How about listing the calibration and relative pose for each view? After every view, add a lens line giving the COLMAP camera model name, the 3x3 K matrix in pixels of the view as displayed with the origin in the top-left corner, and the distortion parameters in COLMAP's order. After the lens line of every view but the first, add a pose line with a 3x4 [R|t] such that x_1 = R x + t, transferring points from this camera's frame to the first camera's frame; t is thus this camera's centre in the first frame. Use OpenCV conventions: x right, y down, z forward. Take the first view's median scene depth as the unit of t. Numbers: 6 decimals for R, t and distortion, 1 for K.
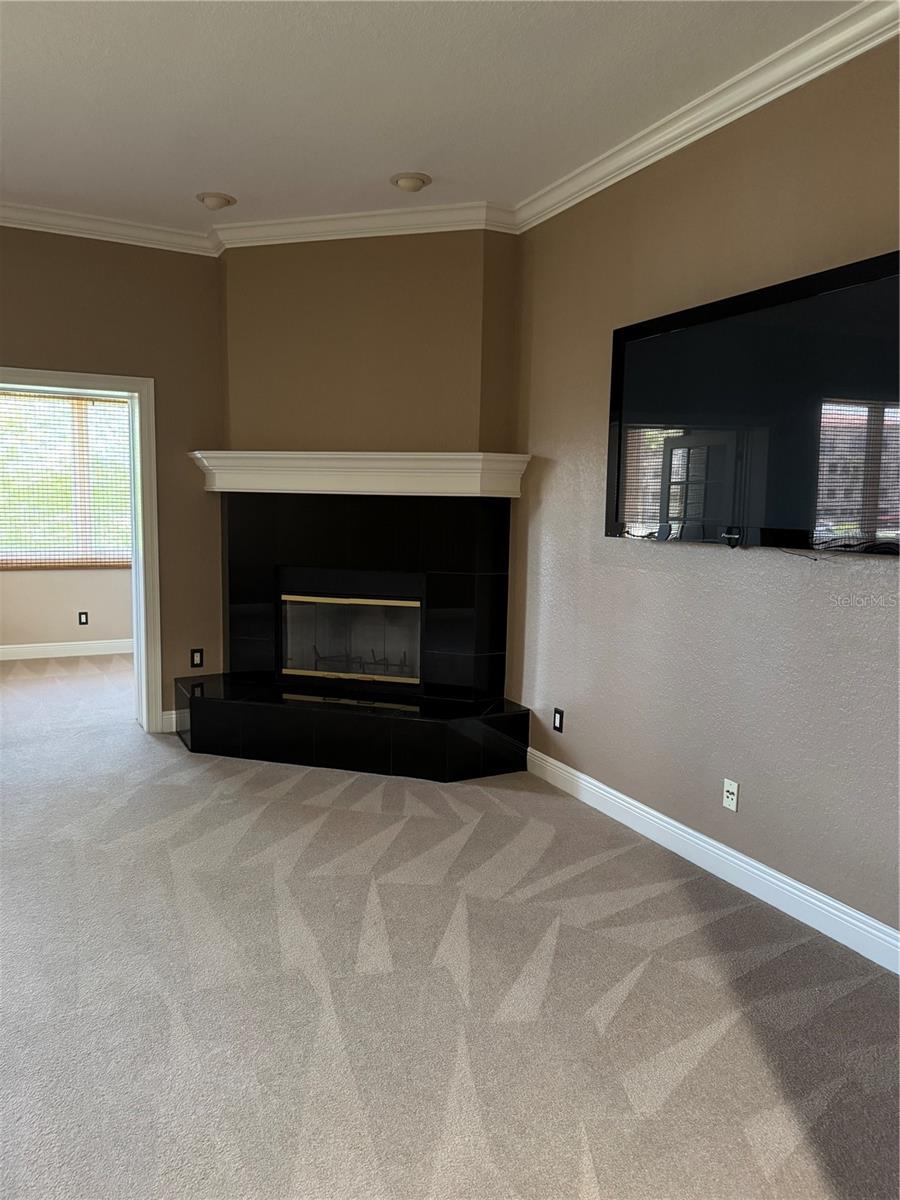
lens RADIAL K [[869.1, 0, 444.3], [0, 869.1, 605.4], [0, 0, 1]] dist [0.003507, -0.004896]
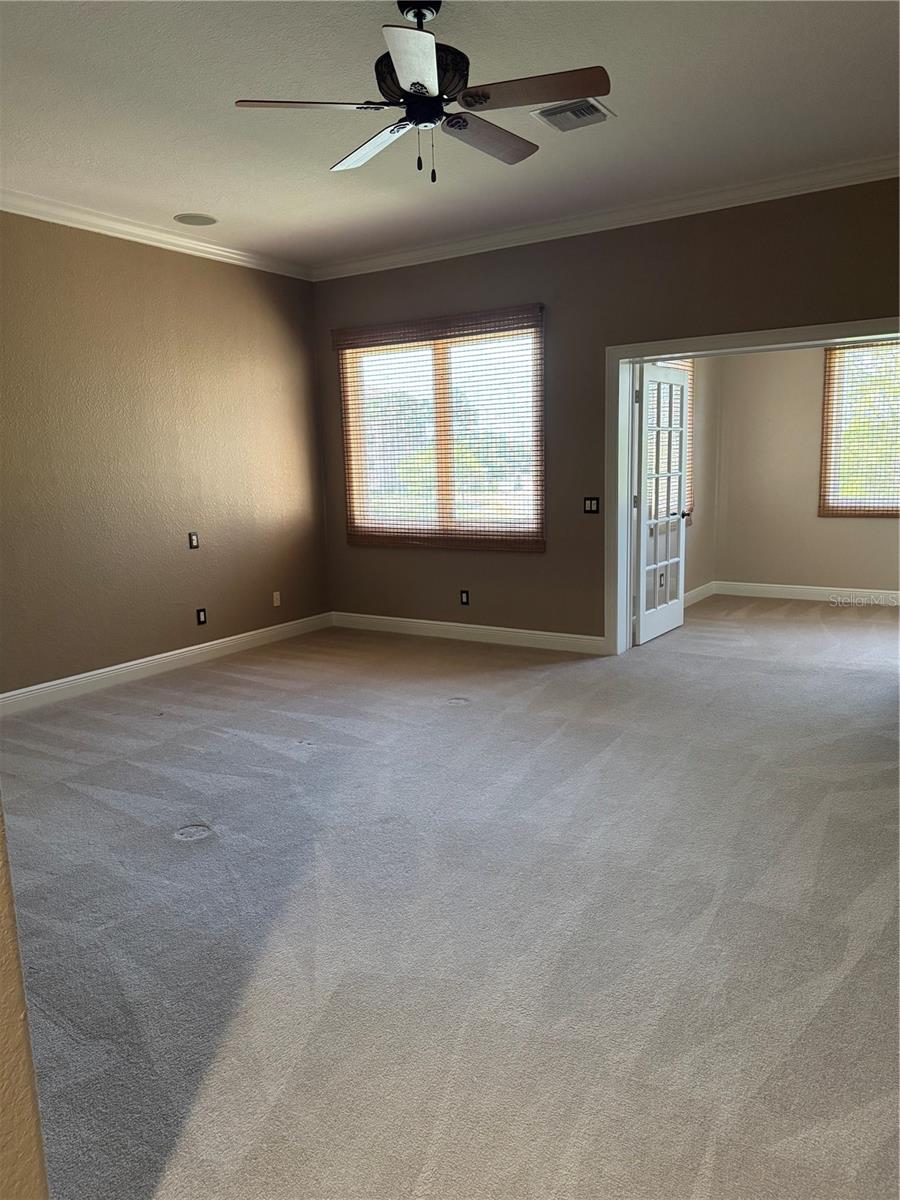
lens RADIAL K [[869.1, 0, 453.0], [0, 869.1, 604.9], [0, 0, 1]] dist [0.003507, -0.004896]
pose [[0.509033, 0.122957, -0.851919, 0.312791], [-0.076255, 0.992295, 0.097654, -0.000562], [0.857362, 0.015254, 0.514487, 0.095420]]
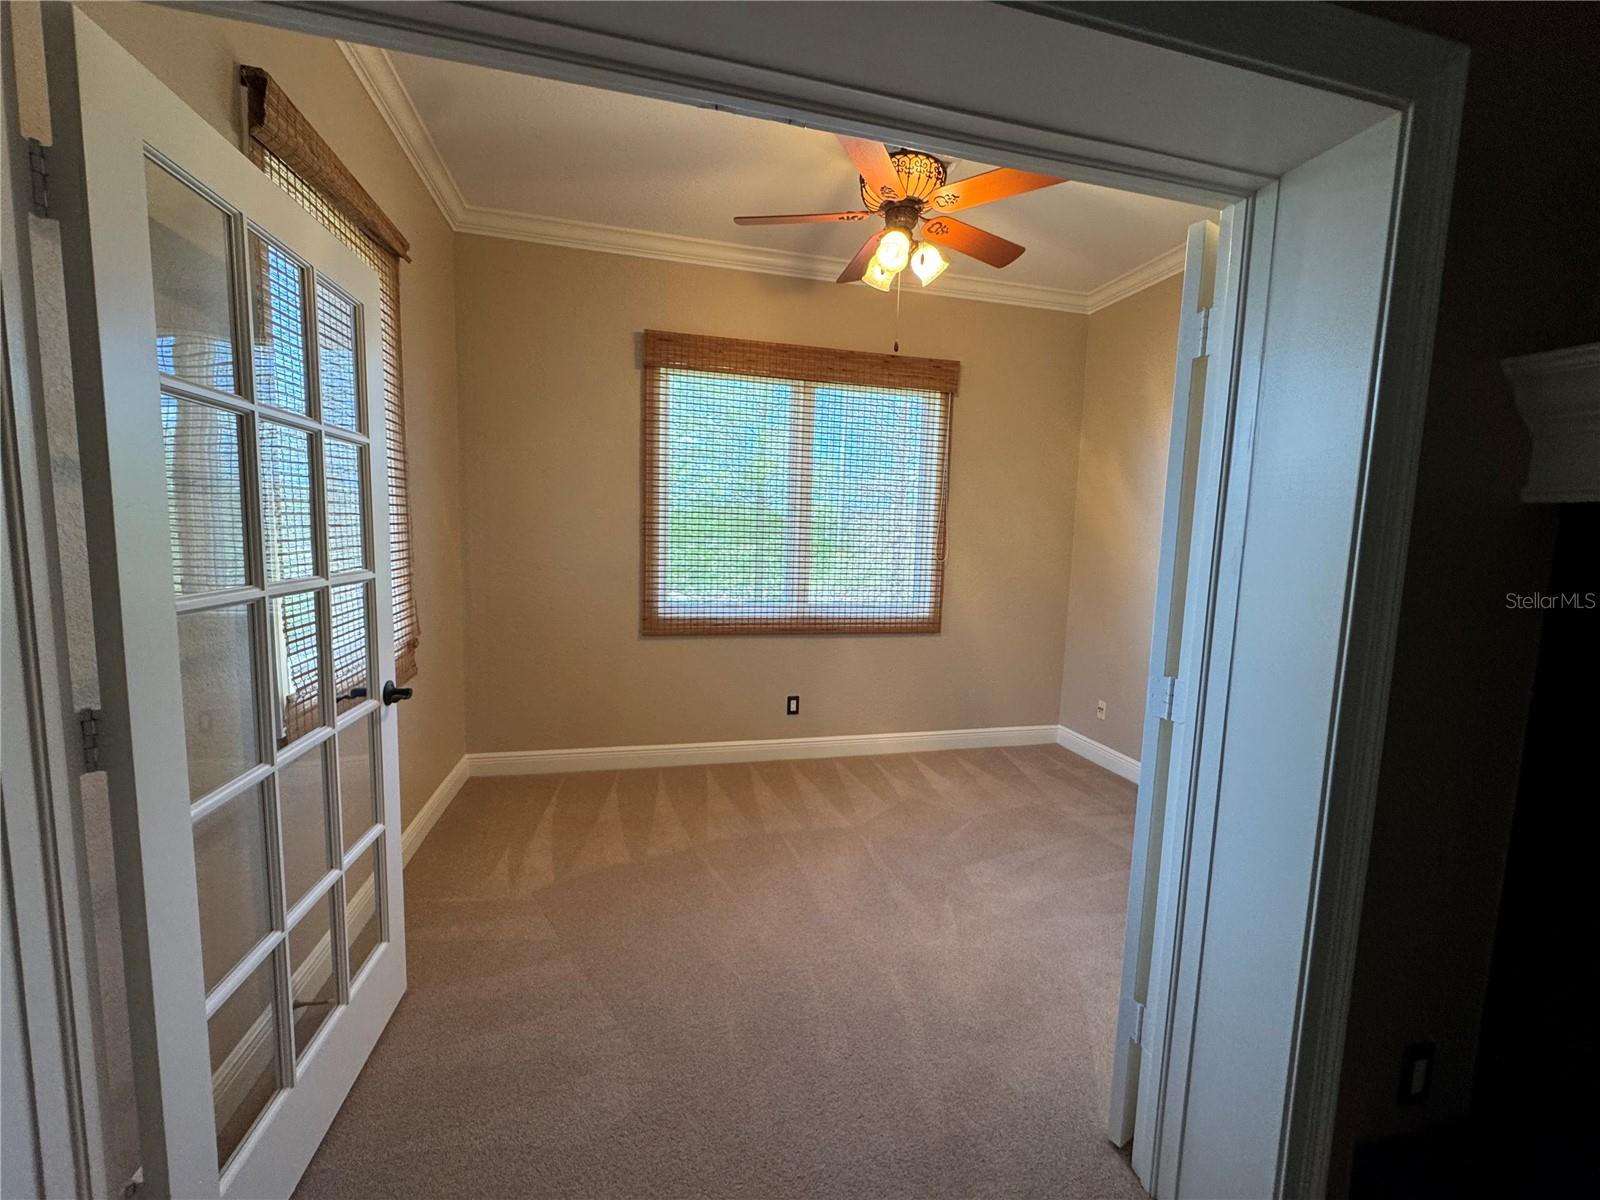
lens RADIAL K [[633.6, 0, 802.1], [0, 633.6, 610.9], [0, 0, 1]] dist [-0.001098, -0.000057]
pose [[0.977044, 0.048671, -0.207403, -0.640386], [-0.050717, 0.998703, -0.004557, -0.119589], [0.206912, 0.014972, 0.978245, 1.064595]]
